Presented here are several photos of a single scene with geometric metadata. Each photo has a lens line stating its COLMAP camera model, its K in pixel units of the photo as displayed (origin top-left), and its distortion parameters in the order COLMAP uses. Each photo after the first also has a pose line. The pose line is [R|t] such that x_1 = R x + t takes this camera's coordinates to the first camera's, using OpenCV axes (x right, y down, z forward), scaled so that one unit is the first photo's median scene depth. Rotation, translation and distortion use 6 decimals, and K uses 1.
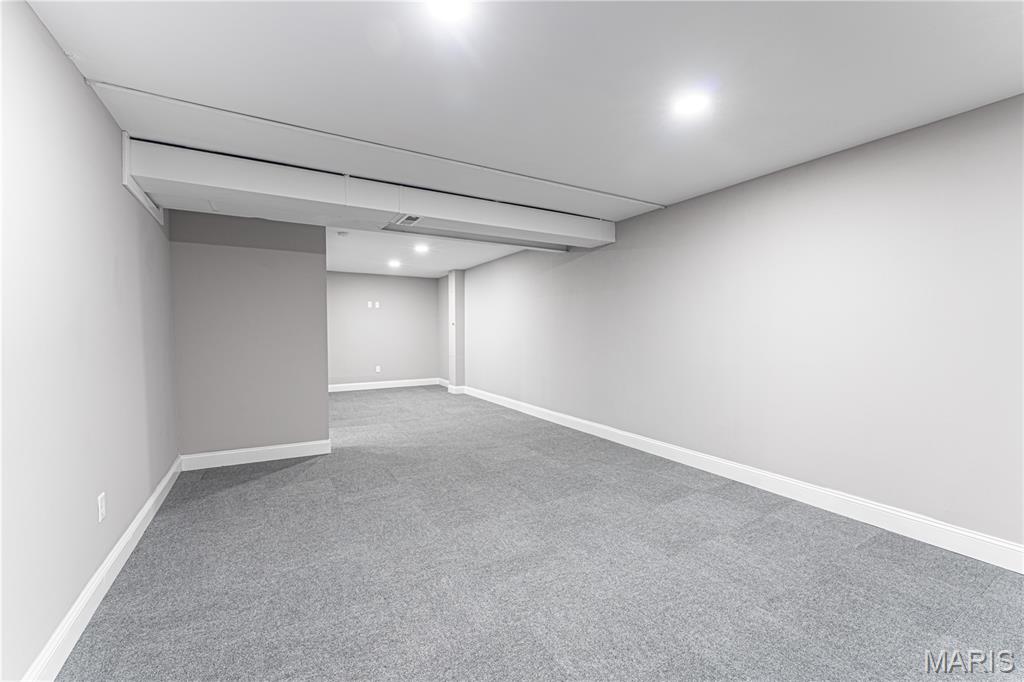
lens RADIAL K [[417.7, 0, 512.0], [0, 417.7, 341.0], [0, 0, 1]] dist [0.000676, -0.000039]
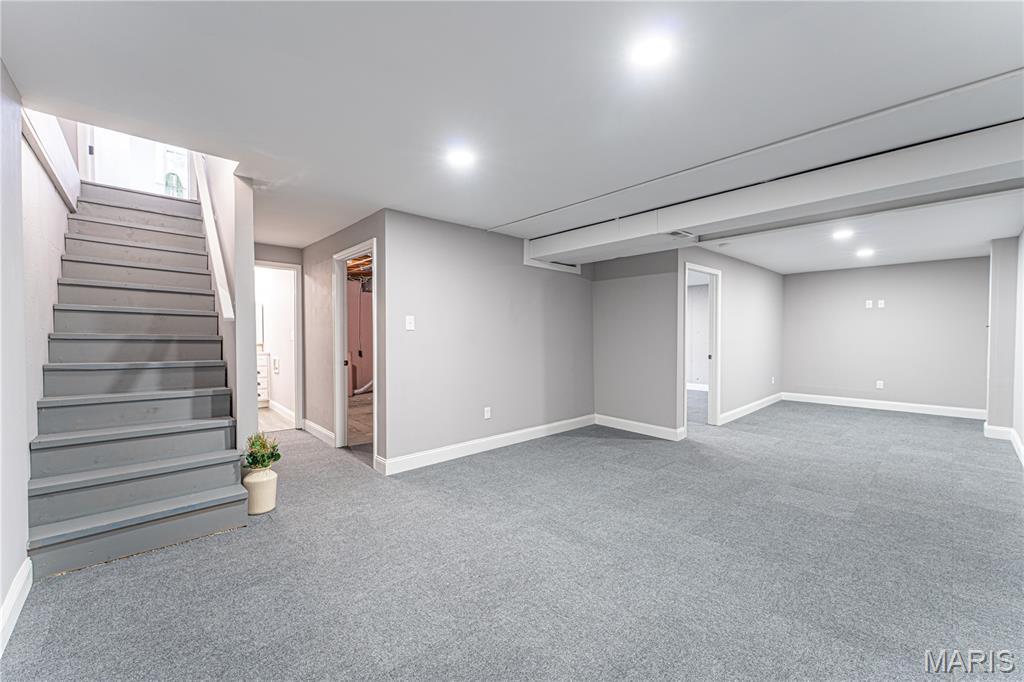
lens RADIAL K [[407.5, 0, 514.1], [0, 407.5, 341.9], [0, 0, 1]] dist [0.000325, -0.000150]
pose [[0.210606, 0.017673, -0.977411, 0.606766], [-0.025188, 0.999603, 0.012646, -0.013174], [0.977246, 0.021956, 0.210968, 0.324532]]
